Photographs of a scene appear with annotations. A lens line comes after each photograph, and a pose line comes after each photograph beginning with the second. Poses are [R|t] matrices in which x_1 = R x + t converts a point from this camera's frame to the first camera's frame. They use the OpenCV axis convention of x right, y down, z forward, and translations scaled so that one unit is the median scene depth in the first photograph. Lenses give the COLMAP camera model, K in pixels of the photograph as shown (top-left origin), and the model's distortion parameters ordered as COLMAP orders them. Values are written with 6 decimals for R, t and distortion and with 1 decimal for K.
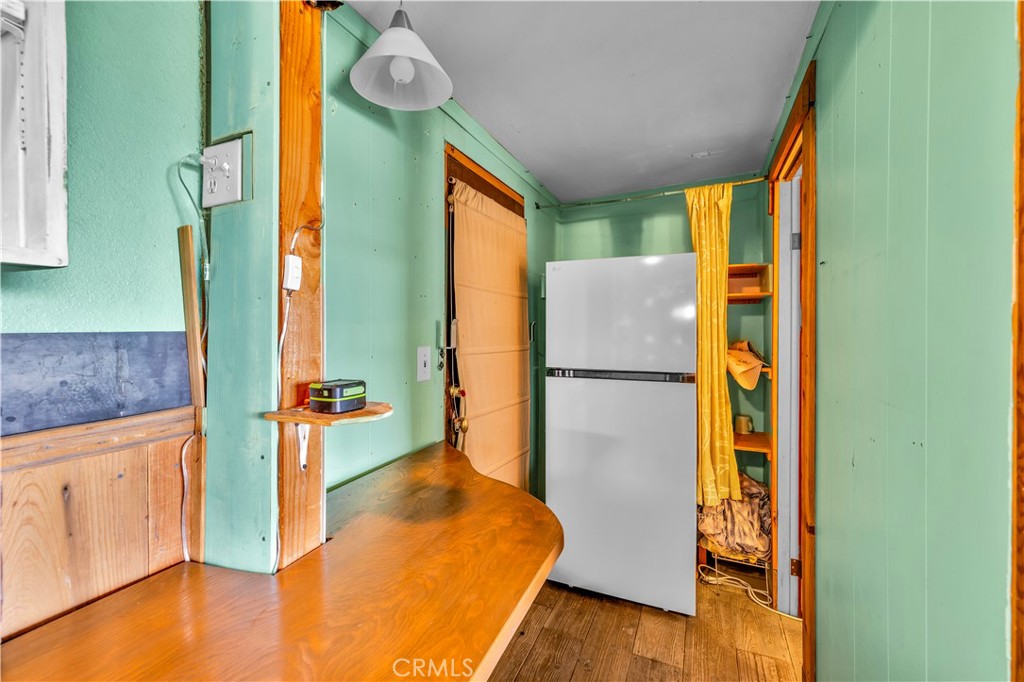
lens RADIAL K [[429.1, 0, 513.4], [0, 429.1, 337.1], [0, 0, 1]] dist [-0.000430, 0.000169]
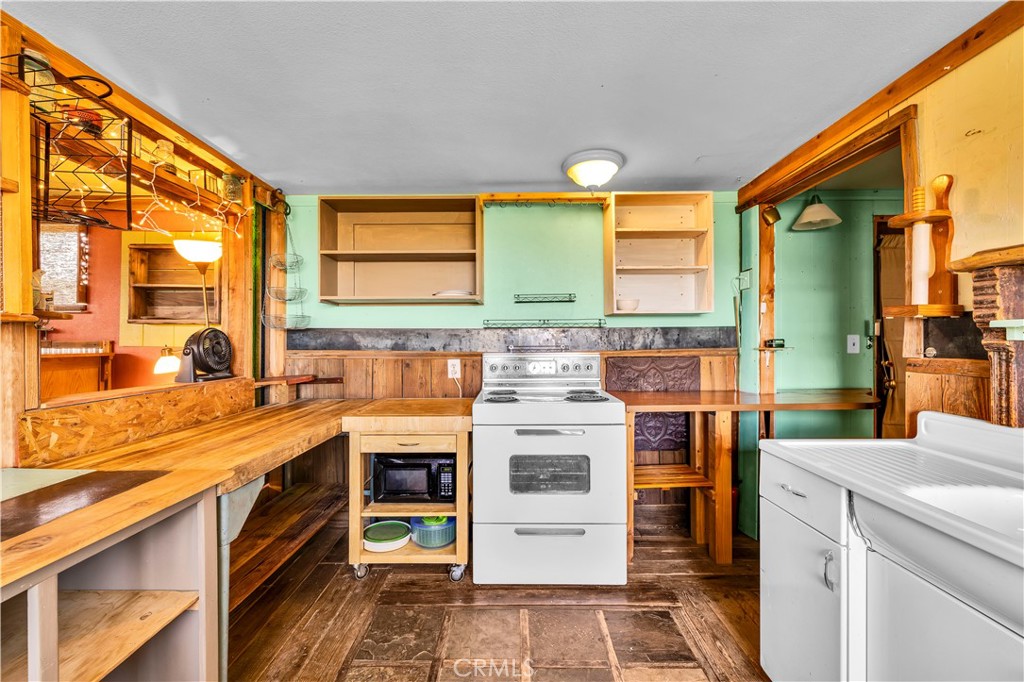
lens RADIAL K [[414.0, 0, 512.0], [0, 414.0, 341.0], [0, 0, 1]] dist [0.000159, 0.000069]
pose [[0.392233, -0.009306, -0.919819, 1.579779], [-0.012682, 0.999799, -0.015523, 0.175069], [0.919778, 0.017754, 0.392036, -1.941142]]
